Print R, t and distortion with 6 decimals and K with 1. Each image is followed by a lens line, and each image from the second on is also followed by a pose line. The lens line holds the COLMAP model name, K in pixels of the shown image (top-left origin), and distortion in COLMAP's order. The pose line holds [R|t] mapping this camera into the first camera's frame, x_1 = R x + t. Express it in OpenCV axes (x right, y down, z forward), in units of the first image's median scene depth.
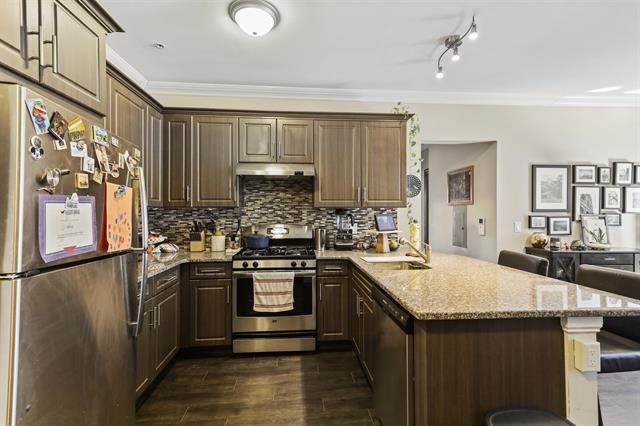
lens RADIAL K [[304.7, 0, 320.0], [0, 304.7, 213.0], [0, 0, 1]] dist [0.003665, 0.000587]
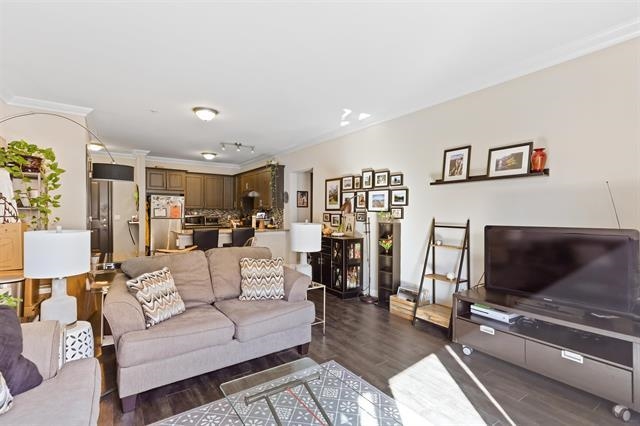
lens RADIAL K [[304.7, 0, 320.0], [0, 304.7, 213.0], [0, 0, 1]] dist [0.003665, 0.000587]
pose [[0.497913, 0.006107, -0.867206, 1.993860], [0.000809, 0.999971, 0.007507, -0.003128], [0.867227, -0.004439, 0.497894, 0.209891]]
